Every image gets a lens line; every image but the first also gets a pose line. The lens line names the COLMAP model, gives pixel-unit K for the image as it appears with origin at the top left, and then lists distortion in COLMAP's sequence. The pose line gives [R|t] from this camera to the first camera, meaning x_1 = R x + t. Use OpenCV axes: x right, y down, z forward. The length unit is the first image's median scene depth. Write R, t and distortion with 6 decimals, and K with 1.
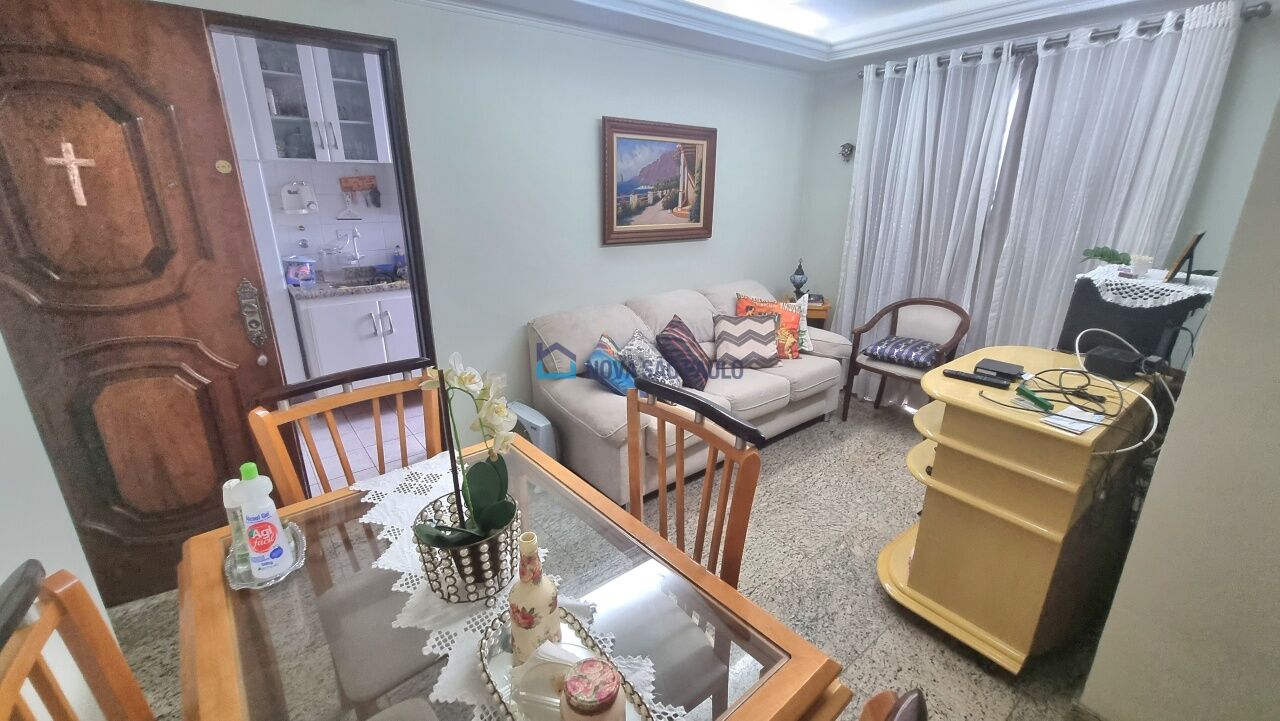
lens RADIAL K [[532.4, 0, 640.0], [0, 532.4, 360.5], [0, 0, 1]] dist [-0.000091, 0.000001]
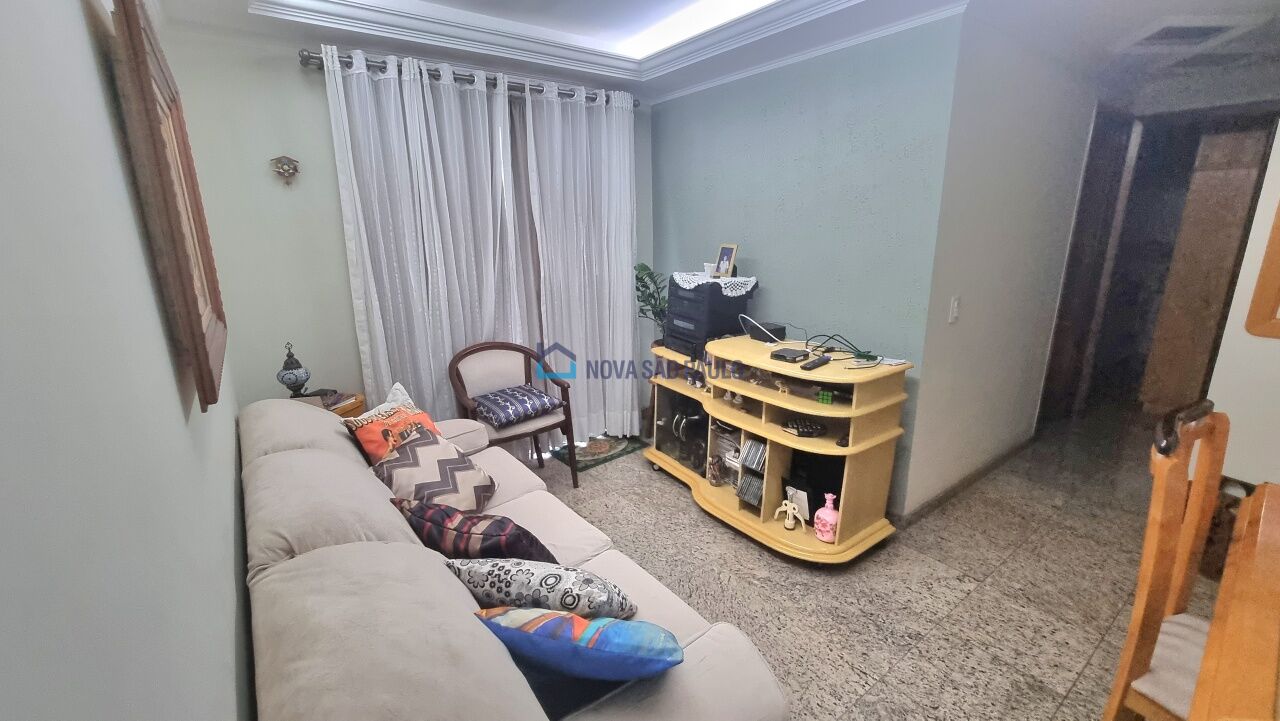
lens RADIAL K [[532.4, 0, 640.0], [0, 532.4, 360.5], [0, 0, 1]] dist [-0.000091, 0.000001]
pose [[0.020360, -0.250215, 0.967976, -0.334500], [0.329499, 0.915766, 0.229788, -0.225273], [-0.943936, 0.314269, 0.101091, 0.721798]]
